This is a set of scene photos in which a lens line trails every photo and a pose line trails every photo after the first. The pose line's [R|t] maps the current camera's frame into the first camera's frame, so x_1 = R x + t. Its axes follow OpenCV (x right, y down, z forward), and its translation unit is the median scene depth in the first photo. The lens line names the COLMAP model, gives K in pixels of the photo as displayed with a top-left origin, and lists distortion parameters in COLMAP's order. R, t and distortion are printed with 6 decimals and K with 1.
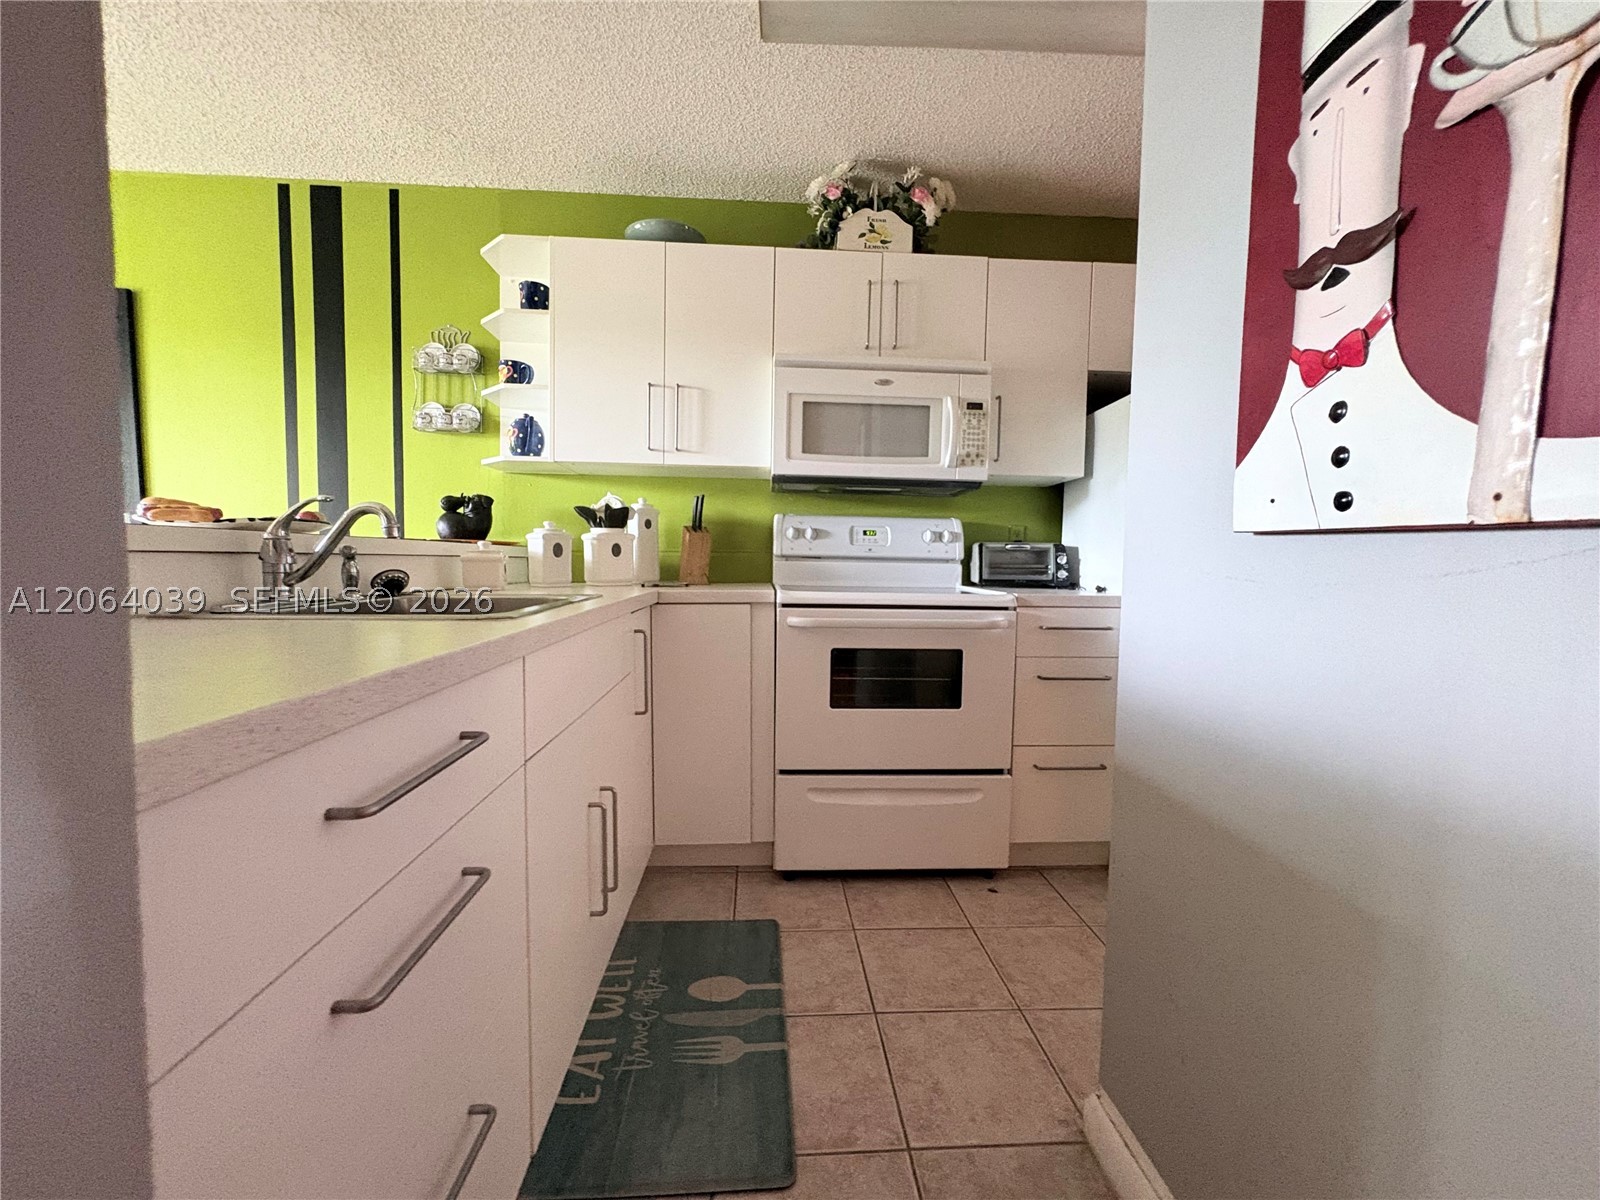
lens RADIAL K [[647.9, 0, 800.0], [0, 647.9, 600.0], [0, 0, 1]] dist [-0.001908, 0.000178]
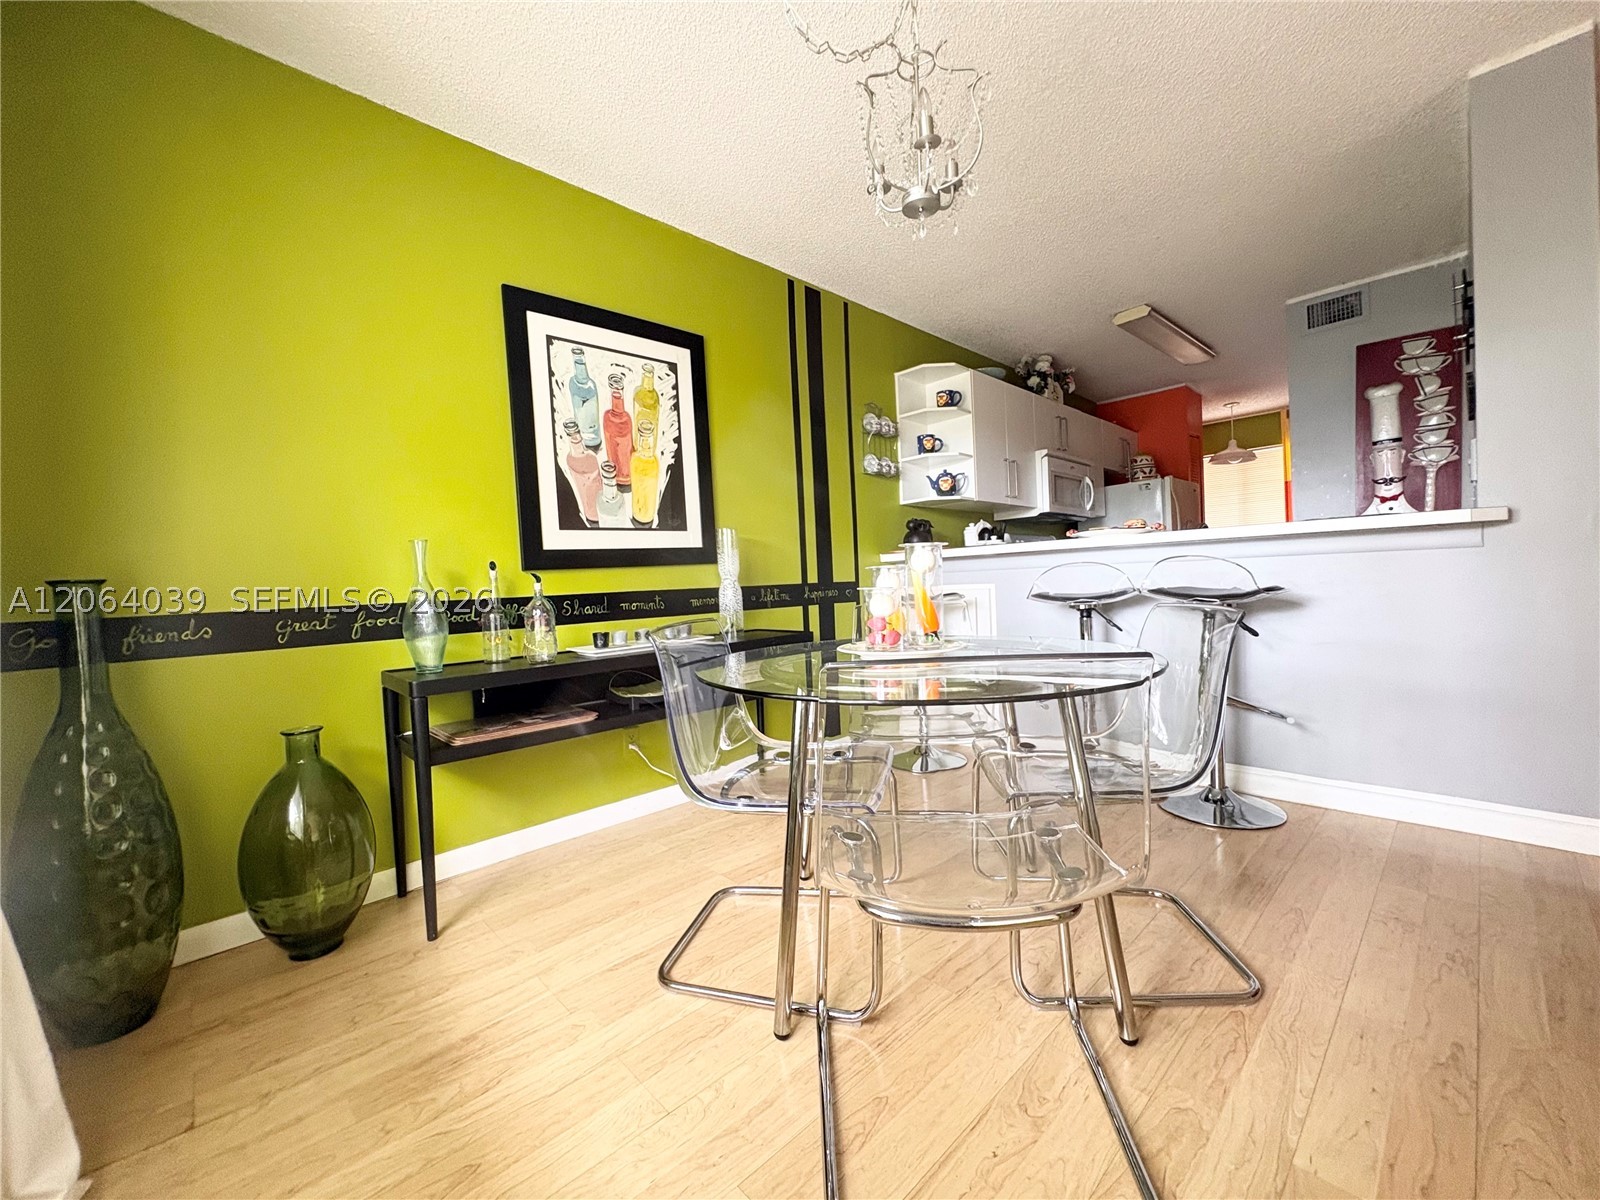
lens RADIAL K [[647.9, 0, 800.0], [0, 647.9, 600.0], [0, 0, 1]] dist [-0.001908, 0.000178]
pose [[0.753270, -0.062703, 0.654715, -6.484891], [0.093612, 0.995532, -0.012360, 0.074483], [-0.651015, 0.070600, 0.755775, 0.180258]]
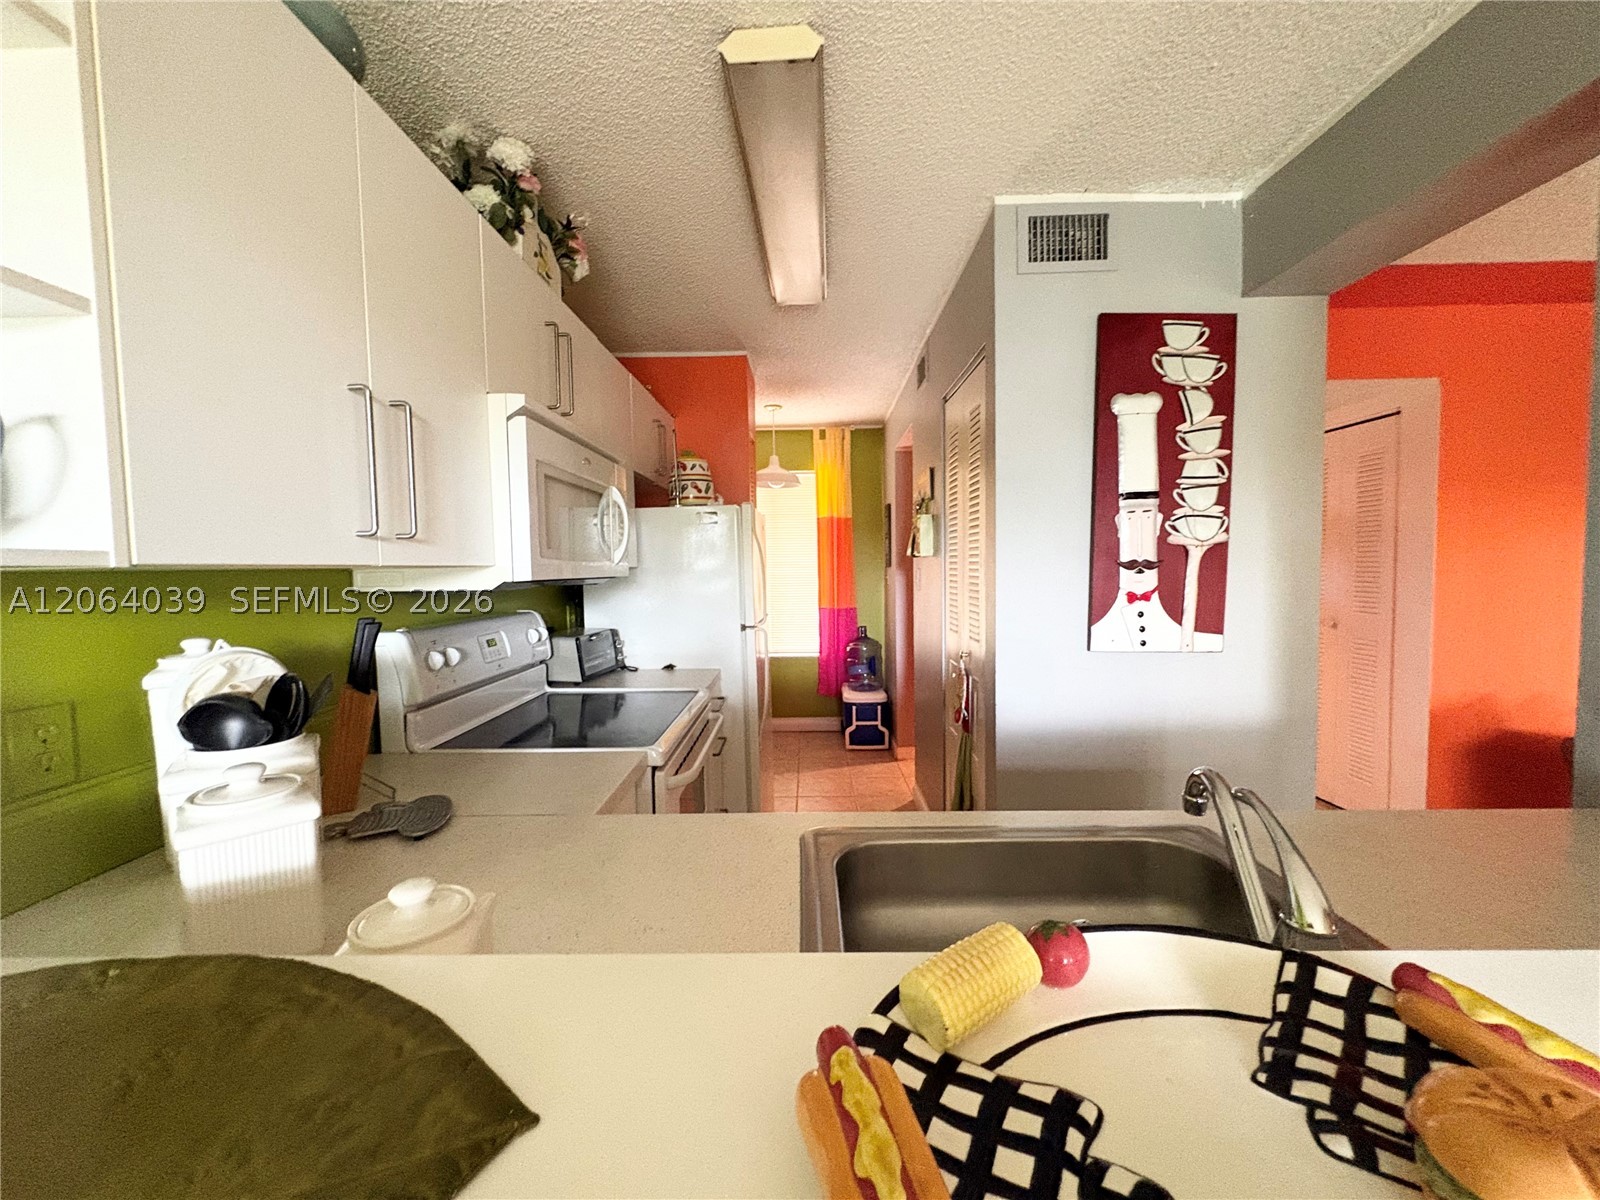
lens RADIAL K [[647.9, 0, 800.0], [0, 647.9, 600.0], [0, 0, 1]] dist [-0.001908, 0.000178]
pose [[0.075592, -0.068951, 0.994752, -2.342764], [0.072893, 0.995319, 0.063451, -0.670579], [-0.994471, 0.067714, 0.080264, 2.352997]]
